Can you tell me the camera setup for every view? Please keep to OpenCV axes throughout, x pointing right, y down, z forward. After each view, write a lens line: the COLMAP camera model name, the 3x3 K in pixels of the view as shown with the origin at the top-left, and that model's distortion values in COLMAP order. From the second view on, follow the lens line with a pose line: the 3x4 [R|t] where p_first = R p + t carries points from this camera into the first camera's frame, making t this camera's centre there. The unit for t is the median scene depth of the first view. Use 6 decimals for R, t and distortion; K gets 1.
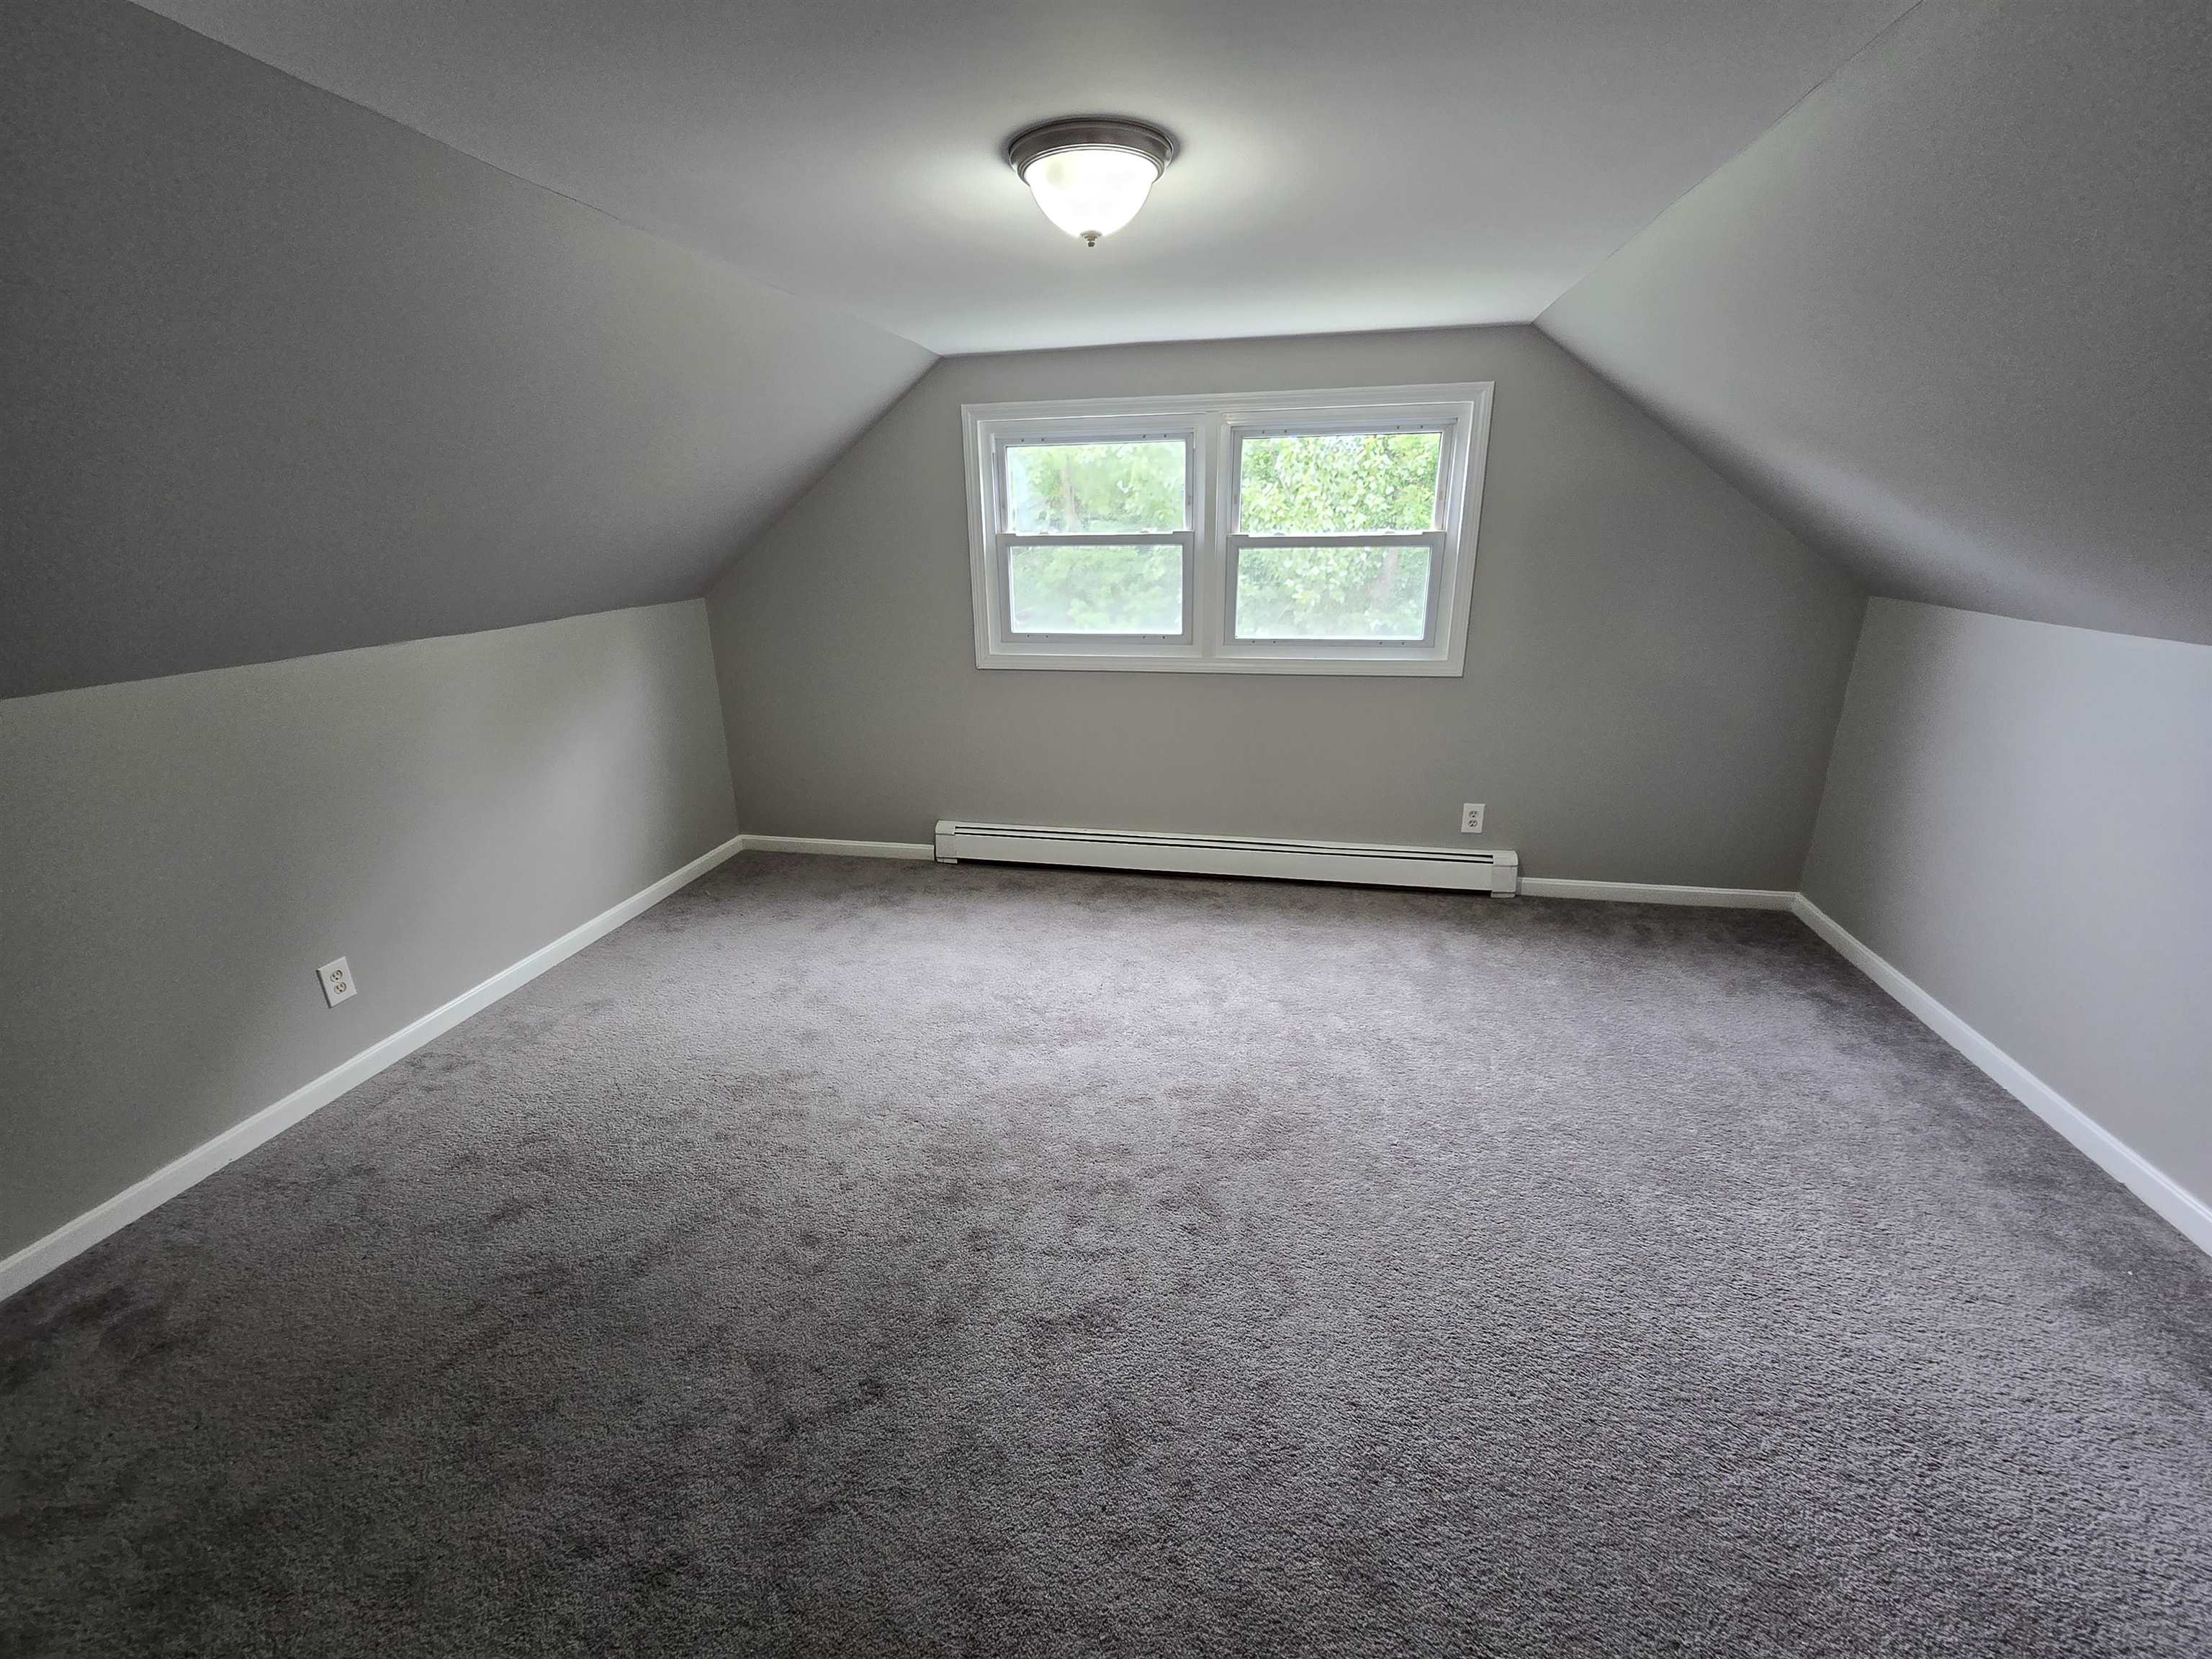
lens RADIAL K [[914.3, 0, 1109.3], [0, 914.3, 819.7], [0, 0, 1]] dist [-0.003072, -0.000212]
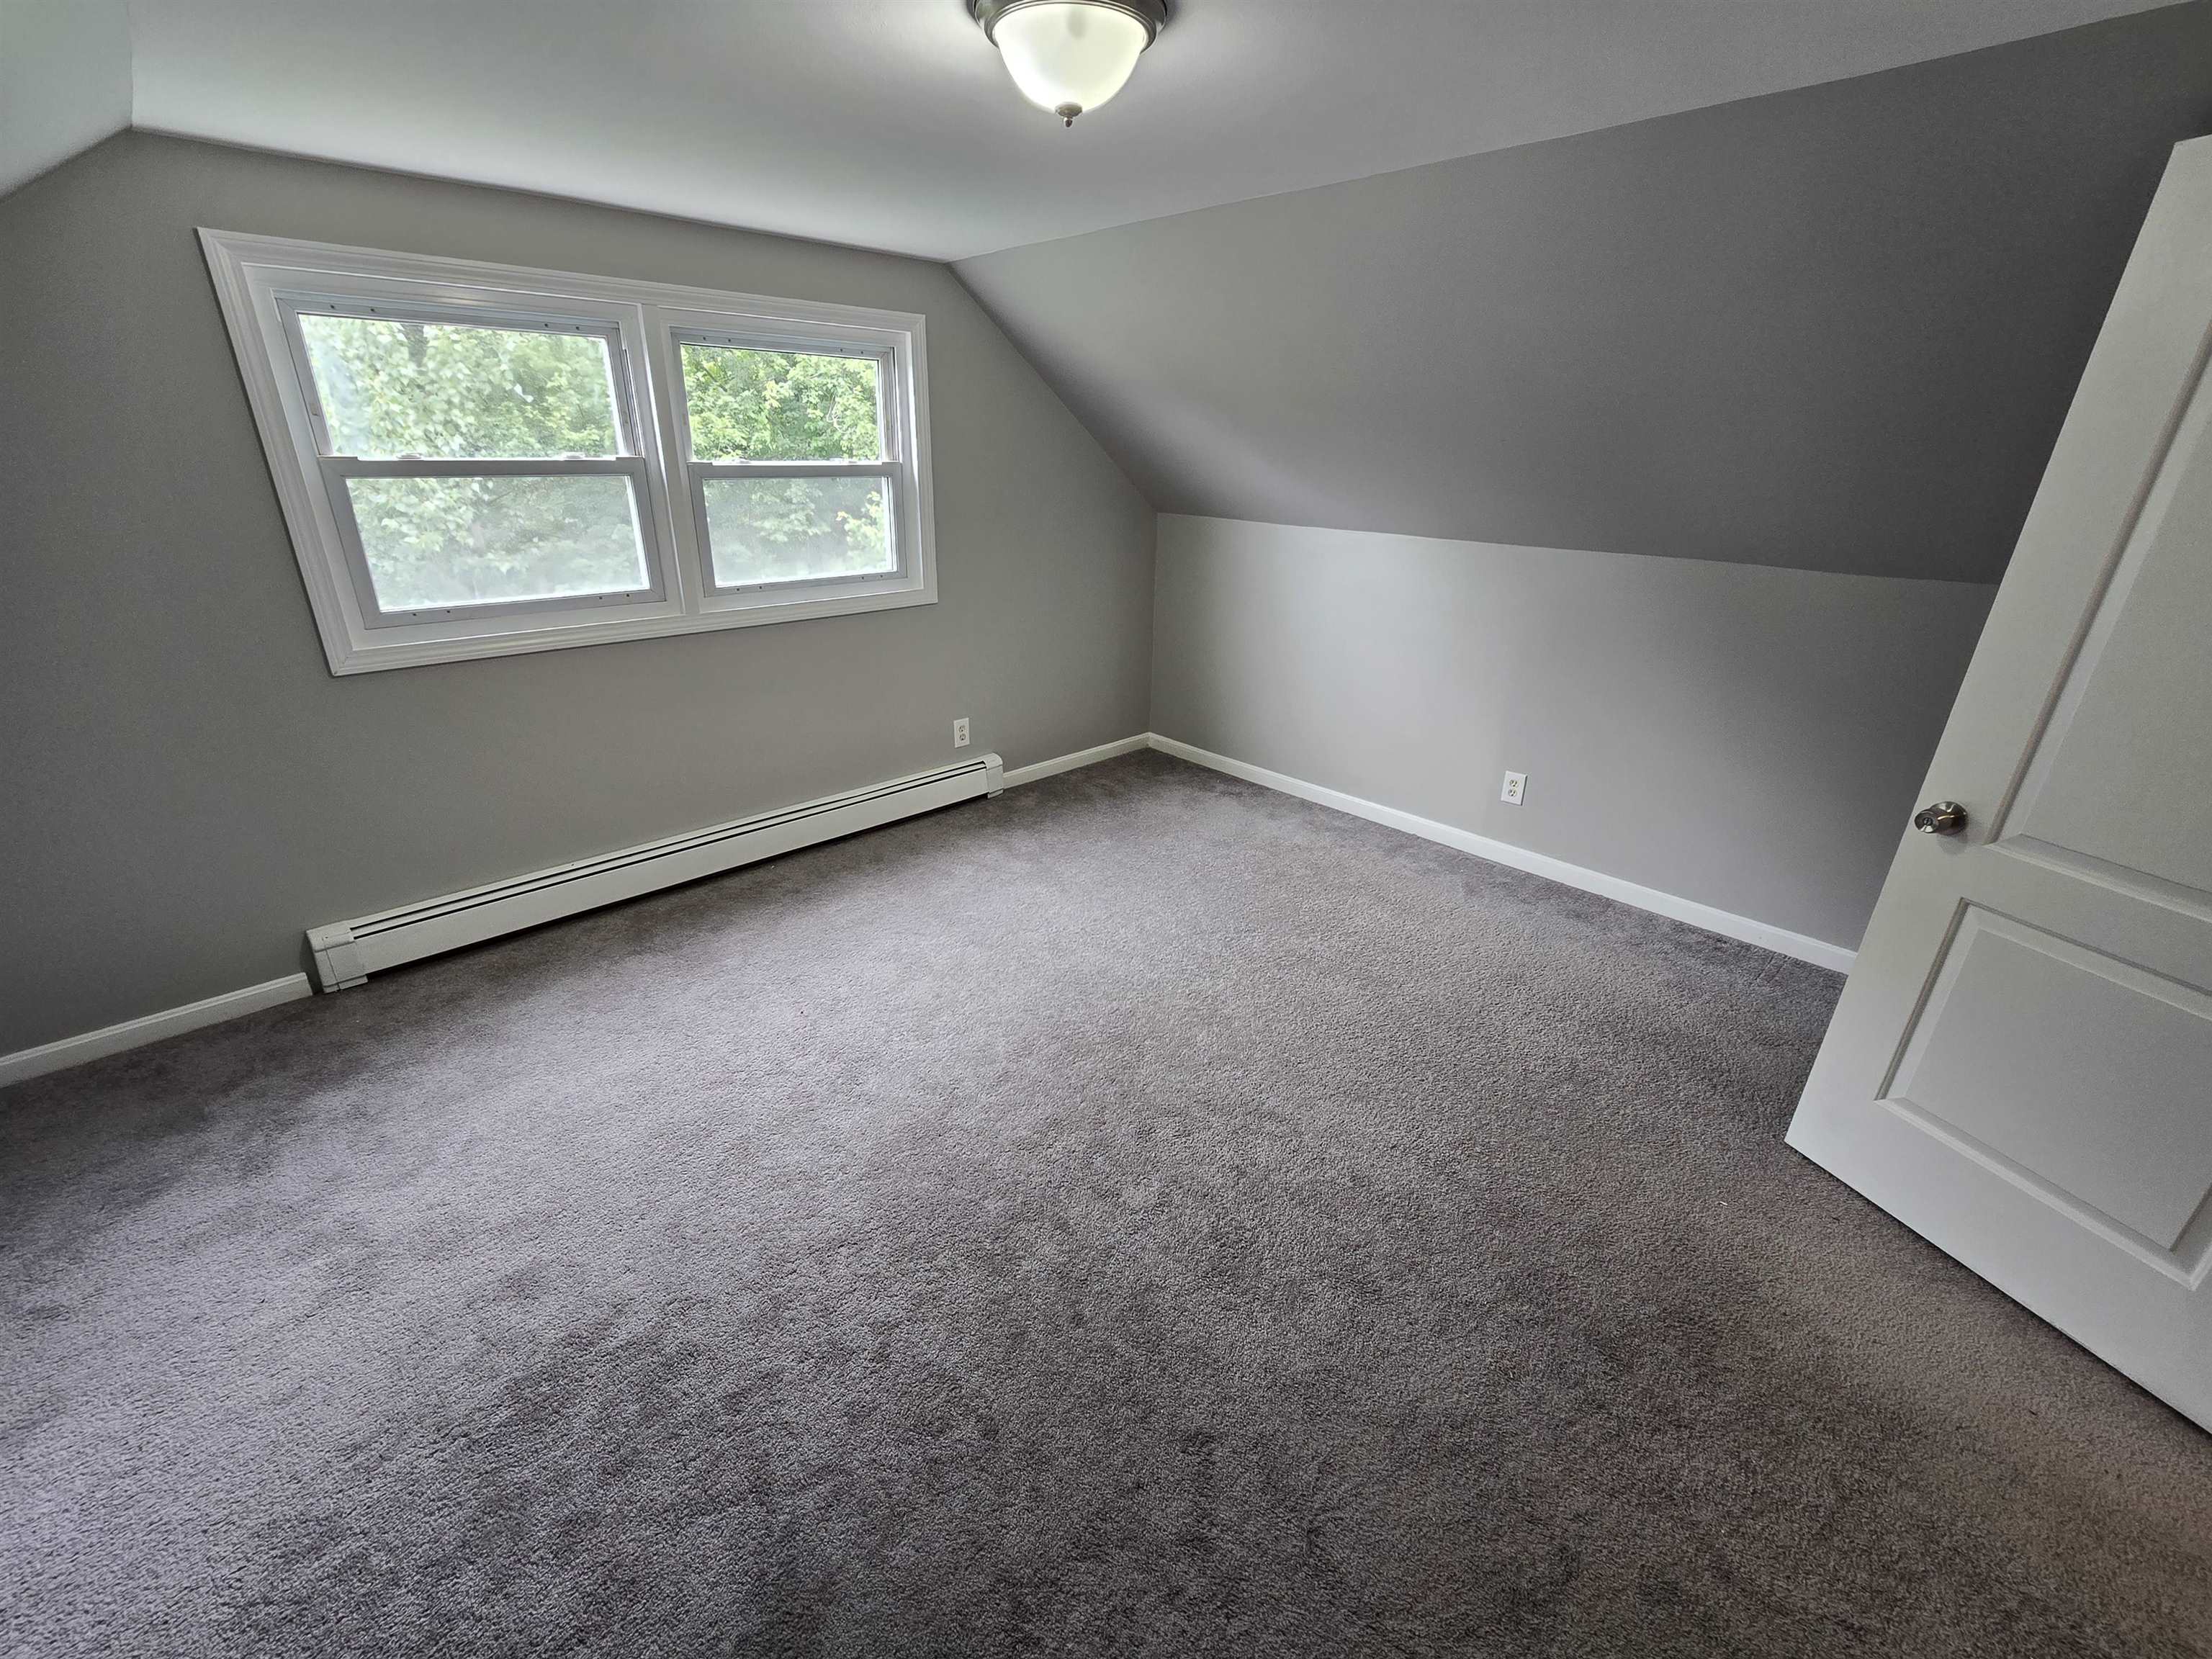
lens RADIAL K [[910.4, 0, 1096.3], [0, 910.4, 819.2], [0, 0, 1]] dist [-0.002999, -0.000307]
pose [[0.572789, -0.290514, 0.766495, -0.382806], [0.234475, 0.954085, 0.186395, -0.070230], [-0.785452, 0.072959, 0.614608, 0.225081]]
